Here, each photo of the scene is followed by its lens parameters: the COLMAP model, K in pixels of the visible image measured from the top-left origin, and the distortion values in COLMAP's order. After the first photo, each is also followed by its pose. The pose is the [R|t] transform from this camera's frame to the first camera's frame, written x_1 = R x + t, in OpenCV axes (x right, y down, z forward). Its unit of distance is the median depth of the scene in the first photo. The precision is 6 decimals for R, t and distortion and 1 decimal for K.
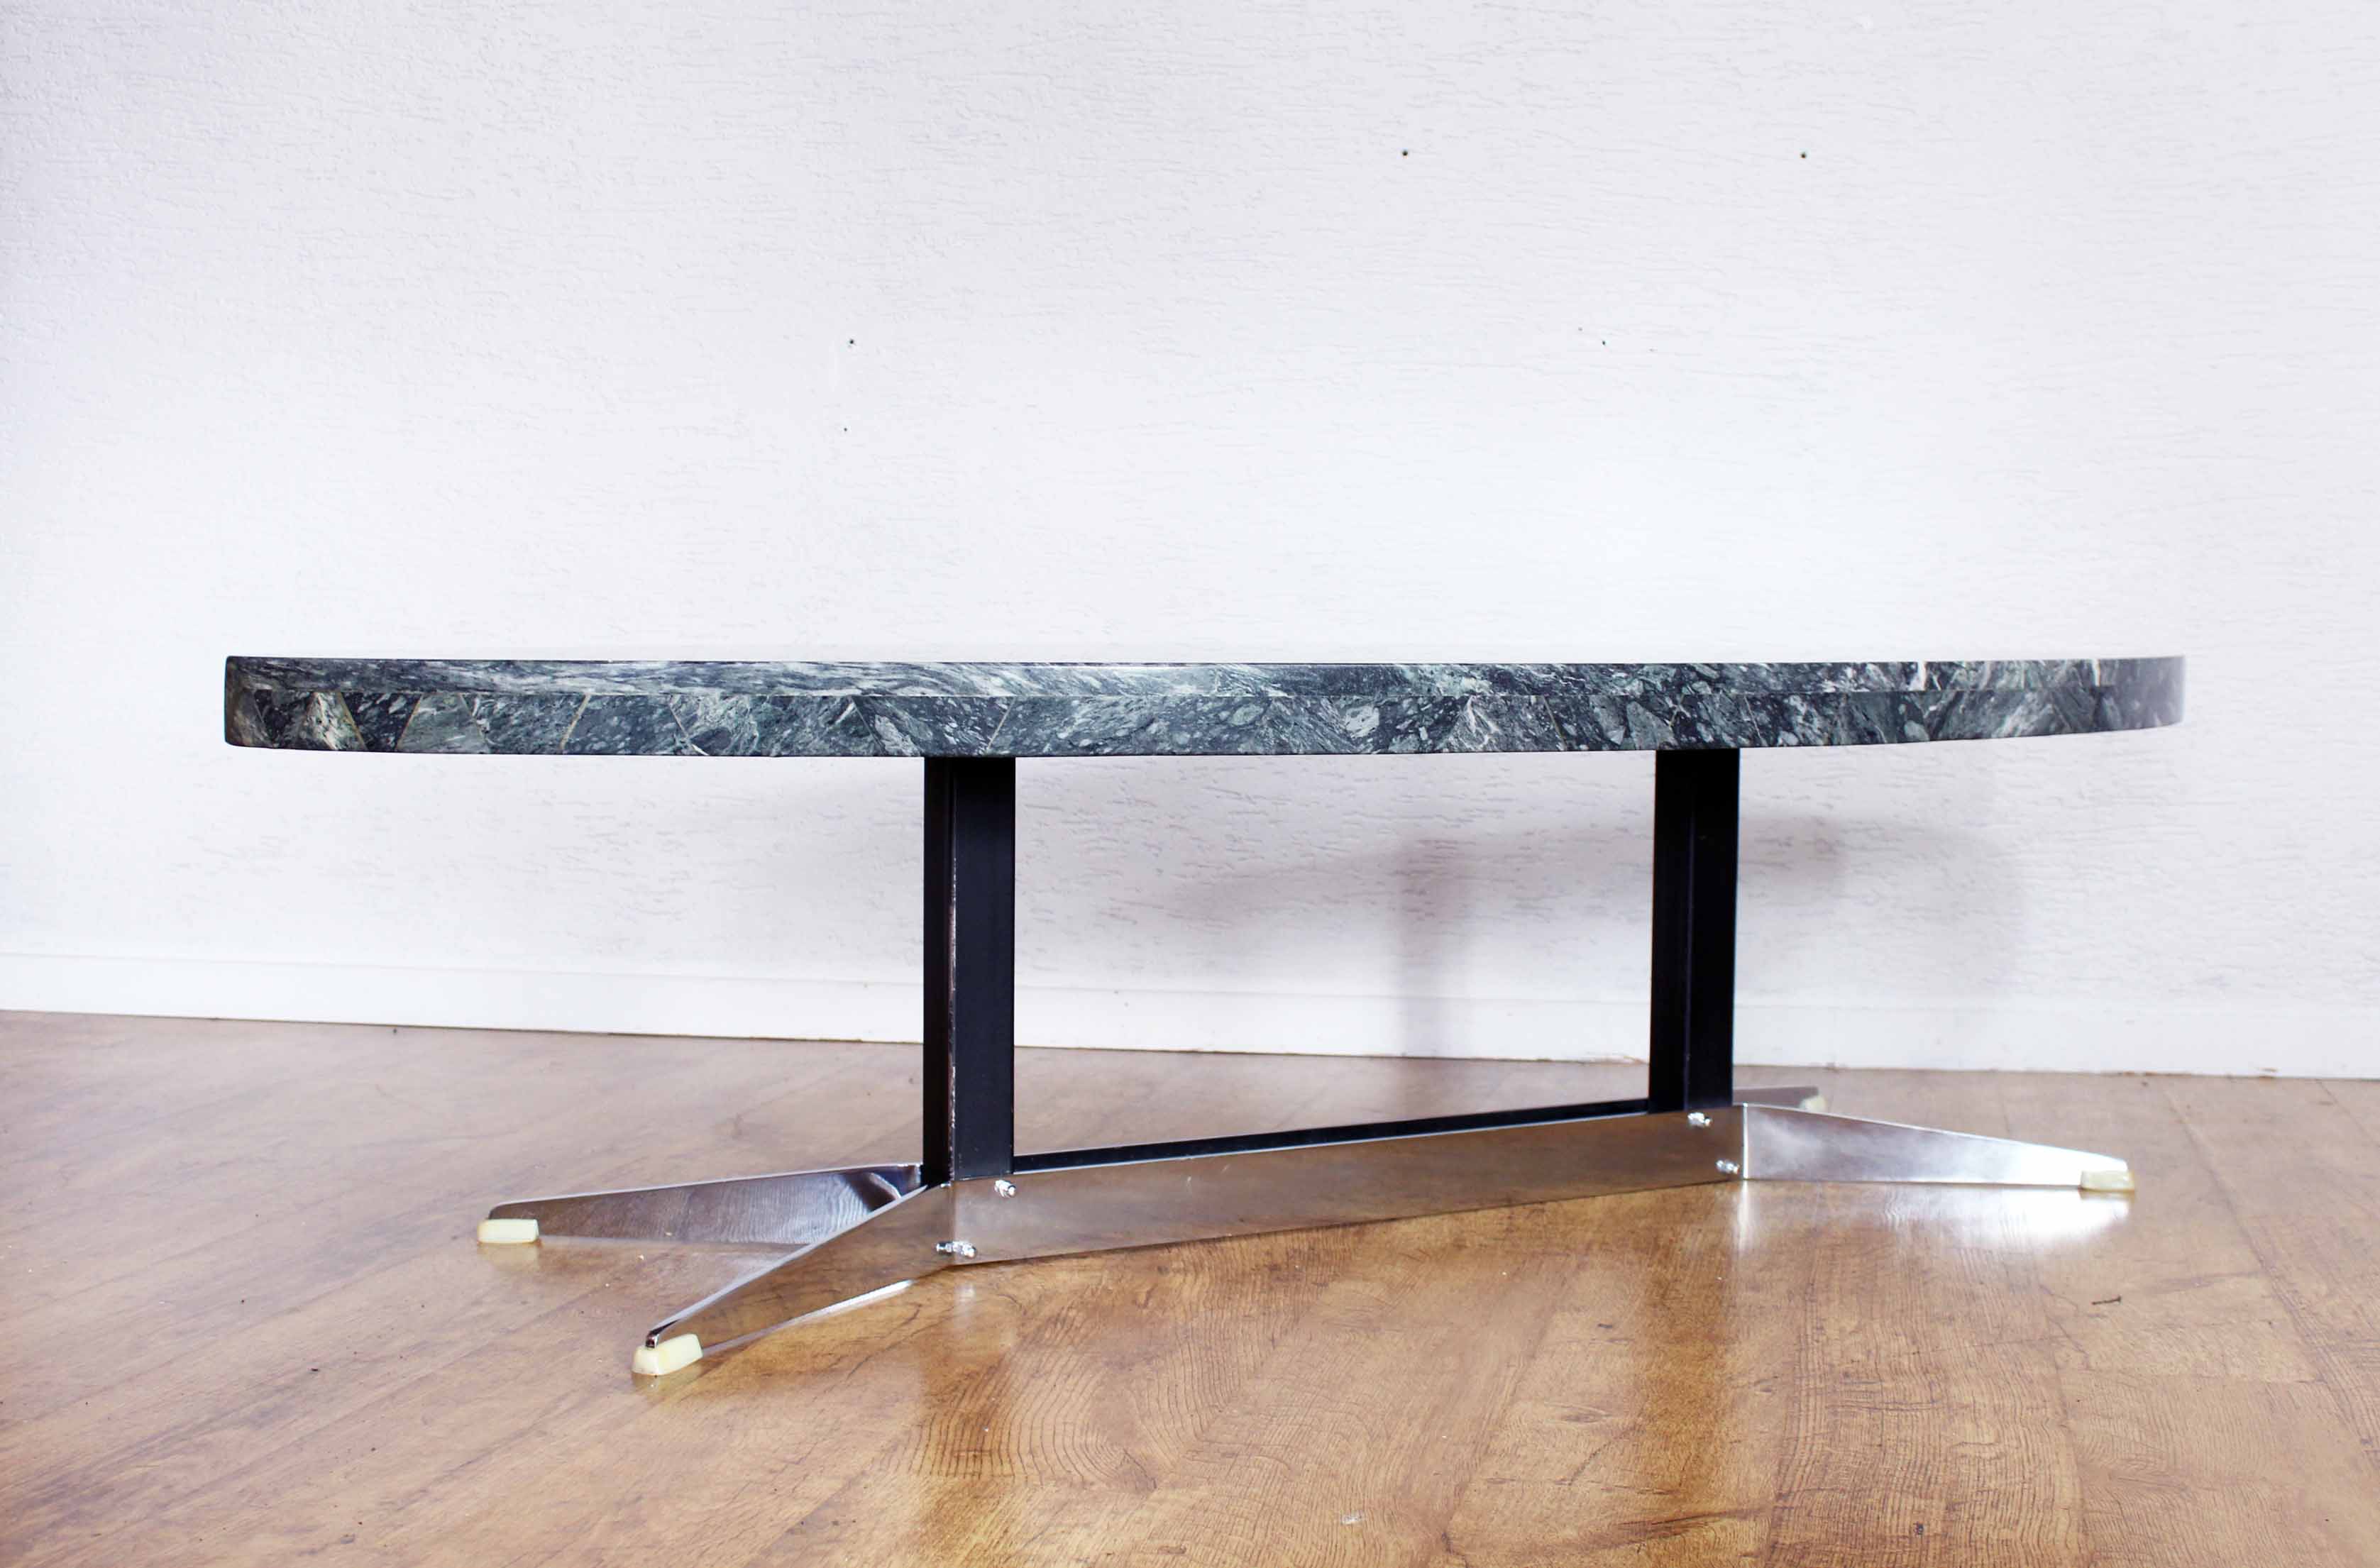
lens RADIAL K [[2814.3, 0, 1190.0], [0, 2814.3, 784.0], [0, 0, 1]] dist [-0.110173, 0.002042]
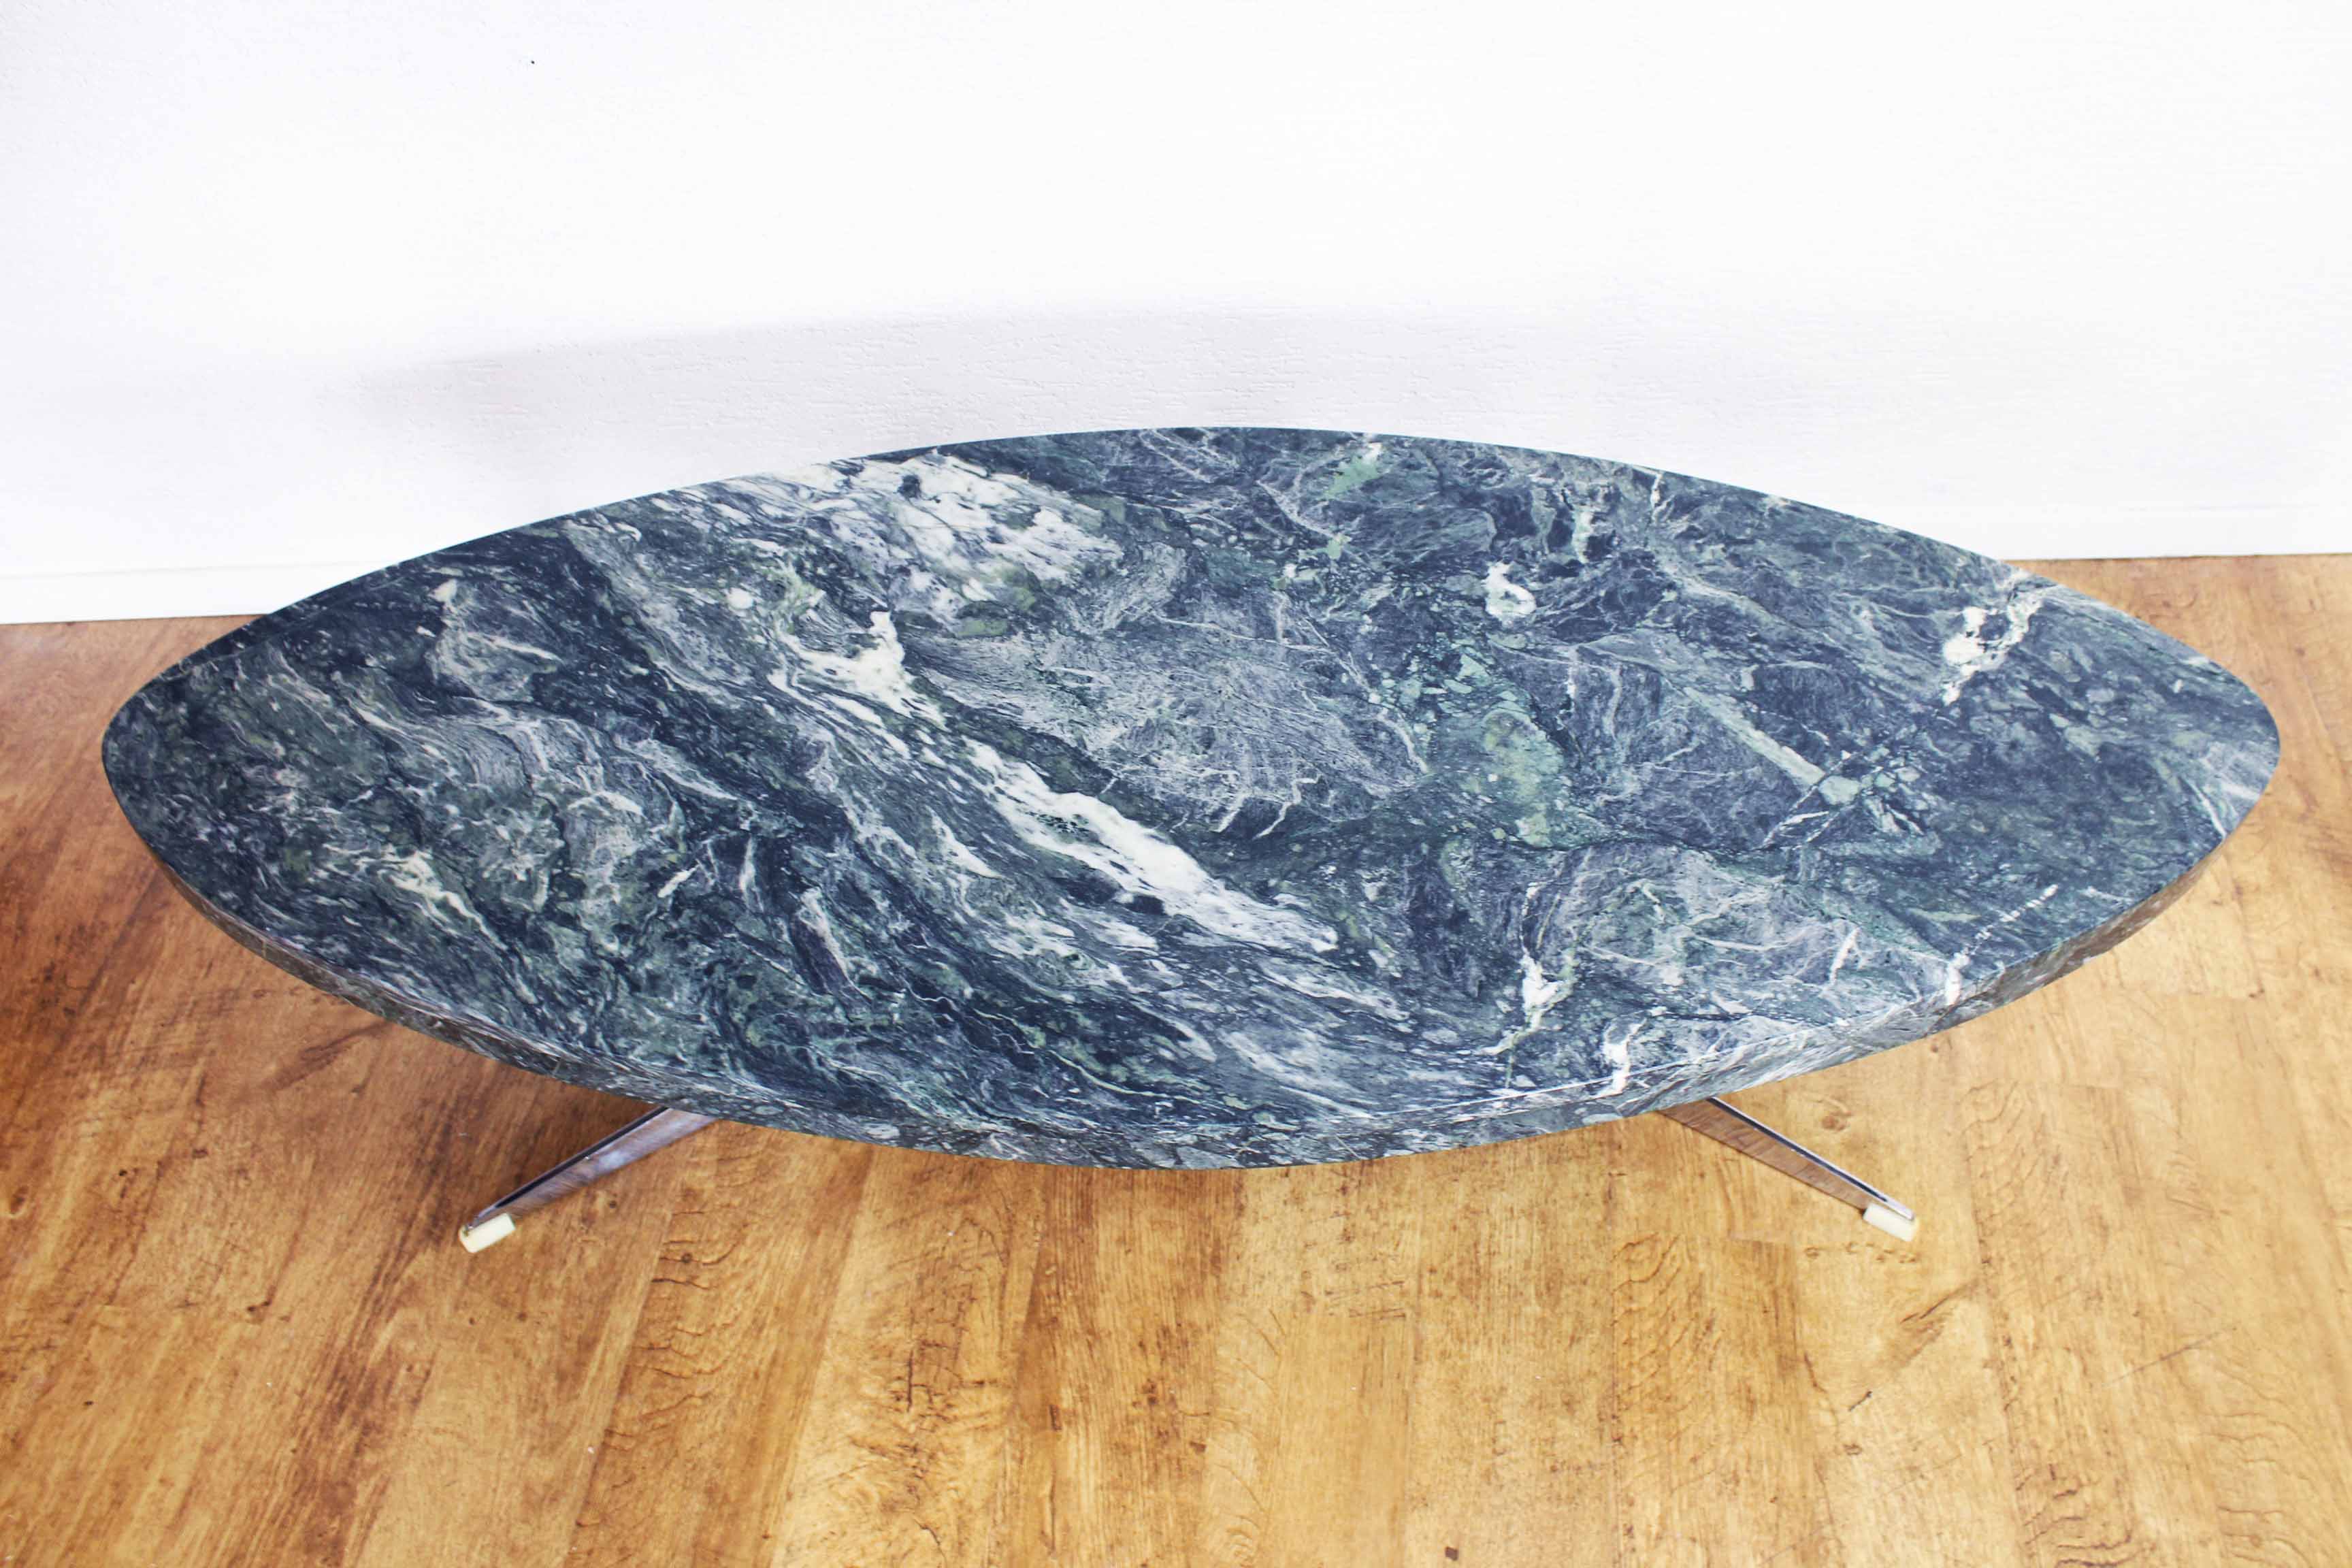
lens RADIAL K [[1934.1, 0, 1186.1], [0, 1934.1, 811.1], [0, 0, 1]] dist [-0.177167, 0.149913]
pose [[0.888941, 0.336452, -0.310778, 0.344994], [-0.013523, 0.697509, 0.716449, -0.619462], [0.457821, -0.632678, 0.624594, 0.700186]]
